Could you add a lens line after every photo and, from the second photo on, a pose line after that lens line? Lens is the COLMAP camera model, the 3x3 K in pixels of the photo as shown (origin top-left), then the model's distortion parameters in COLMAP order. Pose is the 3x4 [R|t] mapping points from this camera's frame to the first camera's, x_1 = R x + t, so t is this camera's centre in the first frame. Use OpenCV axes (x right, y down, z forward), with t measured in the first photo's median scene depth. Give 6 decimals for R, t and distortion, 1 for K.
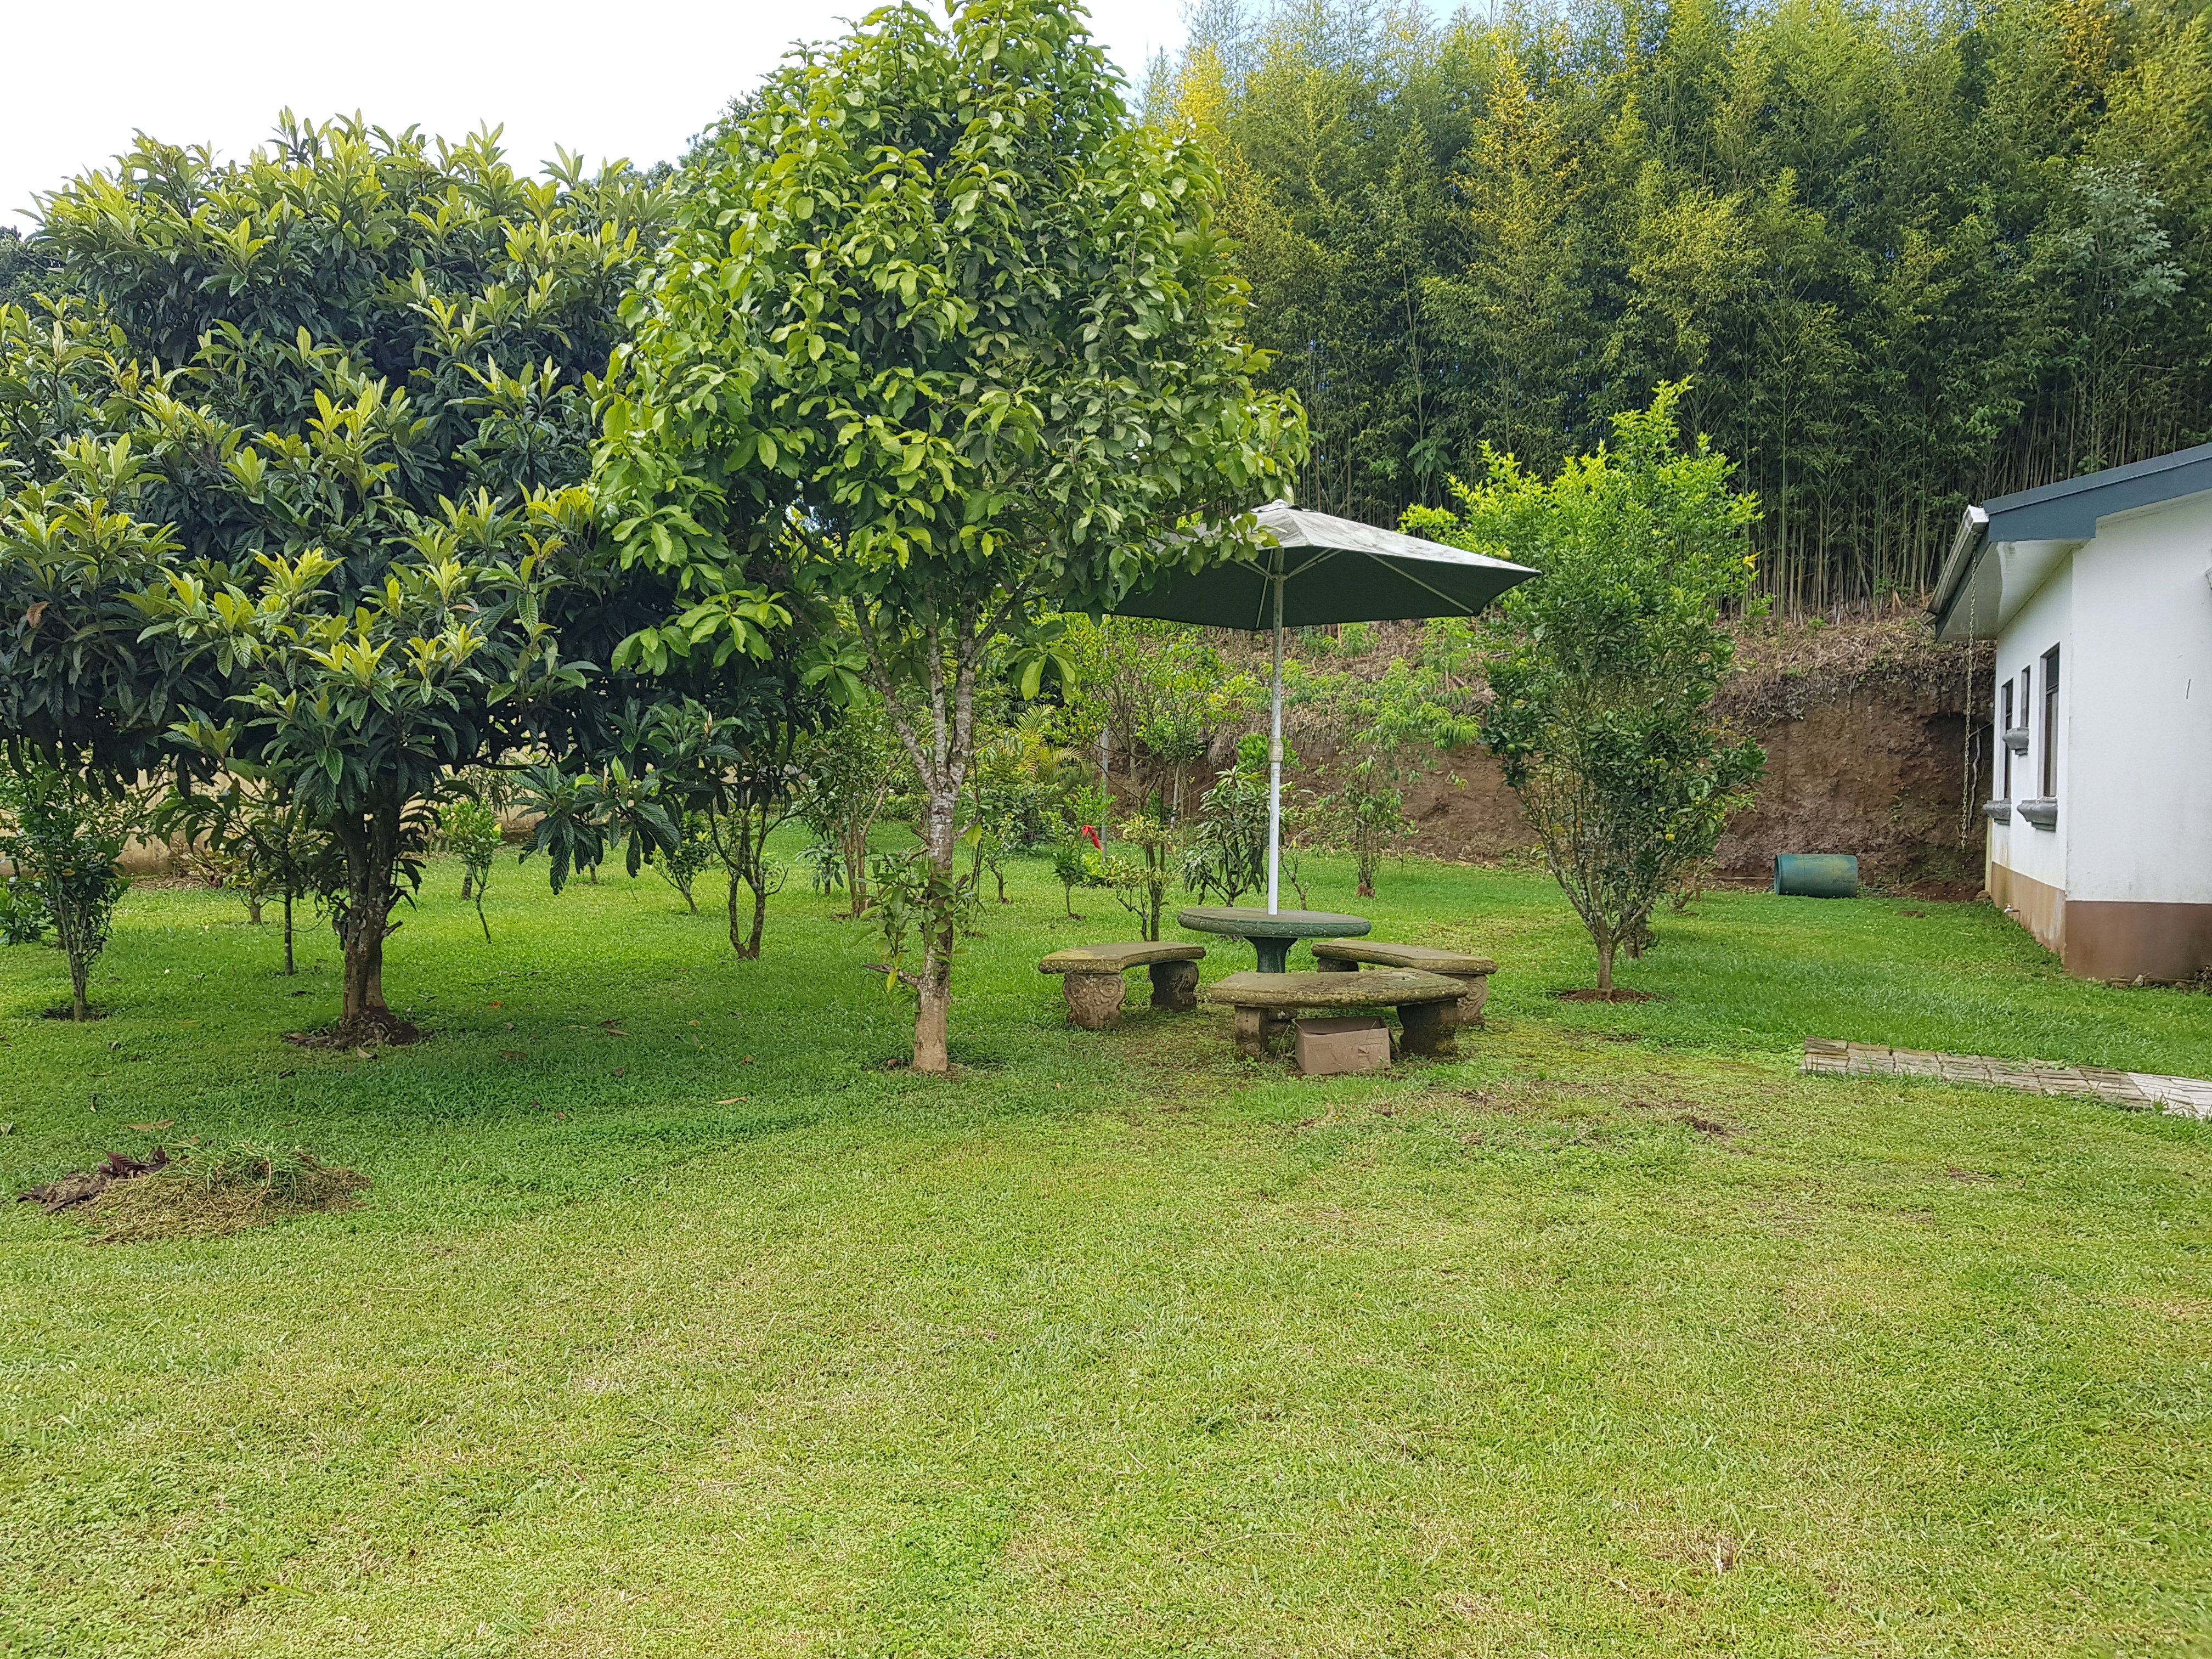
lens RADIAL K [[1738.8, 0, 1084.3], [0, 1738.8, 815.6], [0, 0, 1]] dist [0.077487, -0.112741]
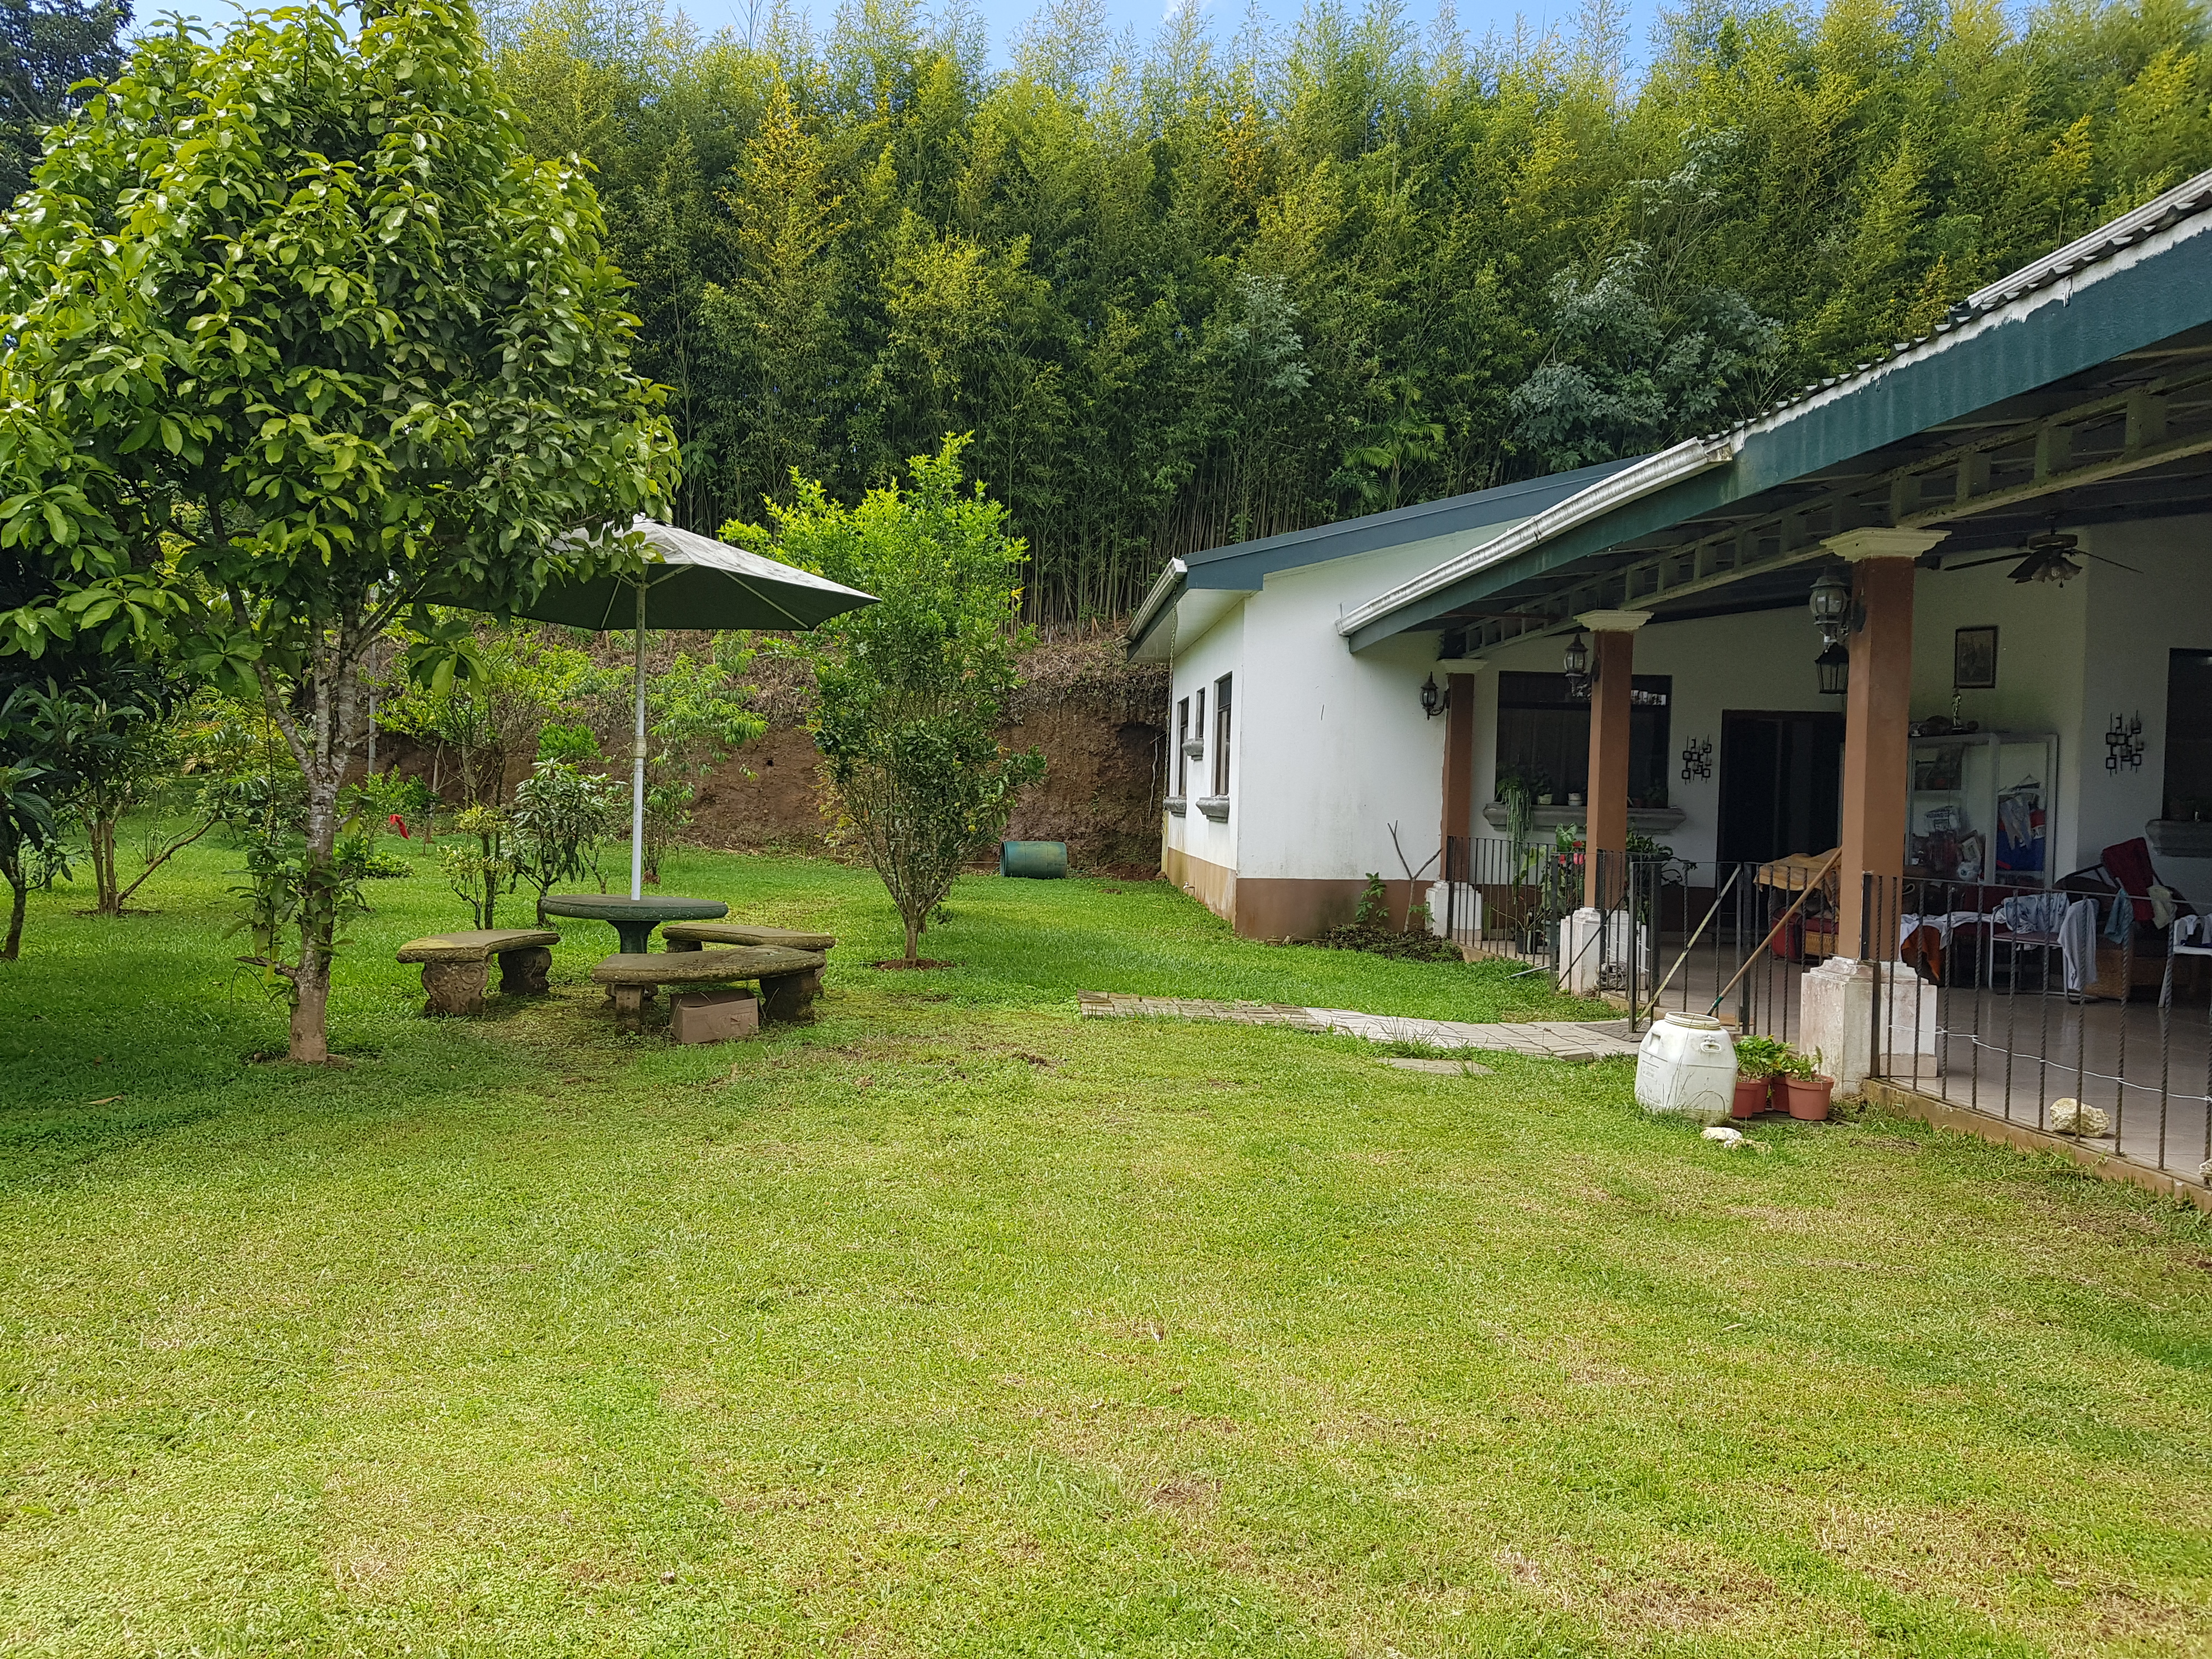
lens RADIAL K [[1738.8, 0, 1087.5], [0, 1738.8, 849.4], [0, 0, 1]] dist [0.077487, -0.112741]
pose [[0.899346, -0.004262, 0.437218, -0.103241], [-0.007137, 0.999676, 0.024426, -0.002638], [-0.437180, -0.025088, 0.899024, -0.084604]]
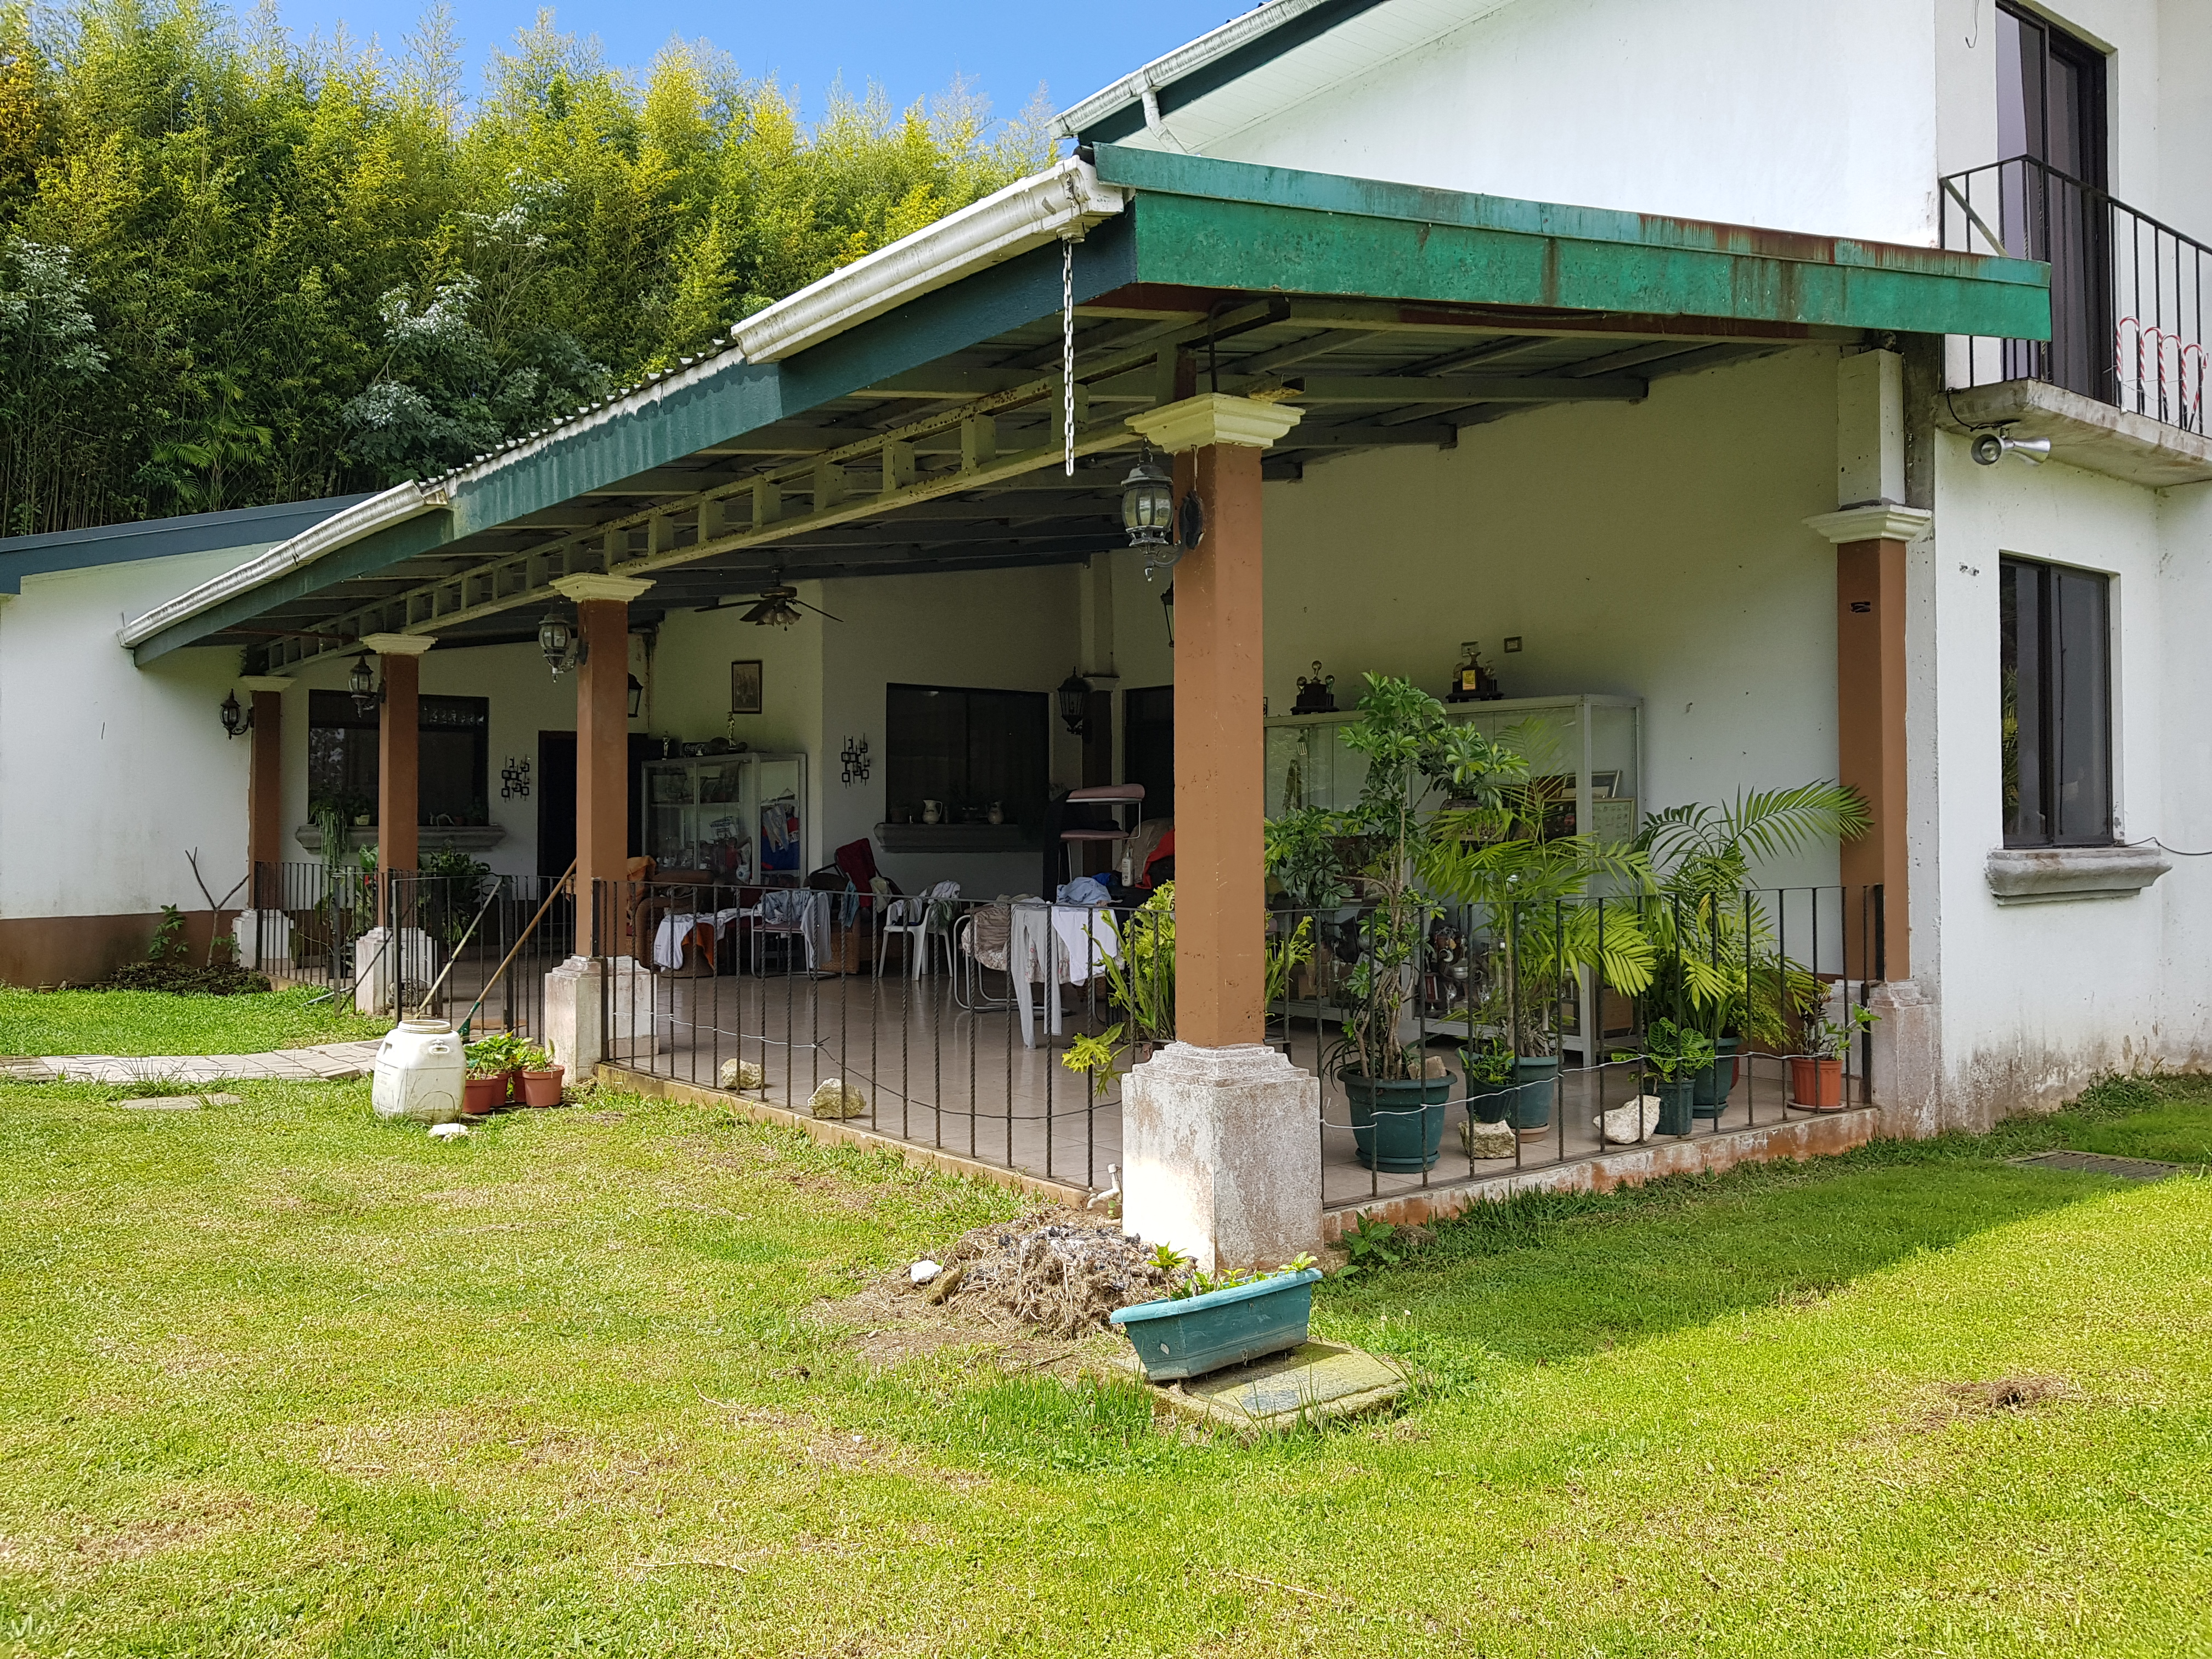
lens RADIAL K [[1738.8, 0, 1136.6], [0, 1738.8, 796.9], [0, 0, 1]] dist [0.077487, -0.112741]
pose [[0.479580, -0.003013, 0.877493, -0.086238], [0.023622, 0.999676, -0.009478, -0.001852], [-0.877180, 0.025273, 0.479496, -0.197740]]
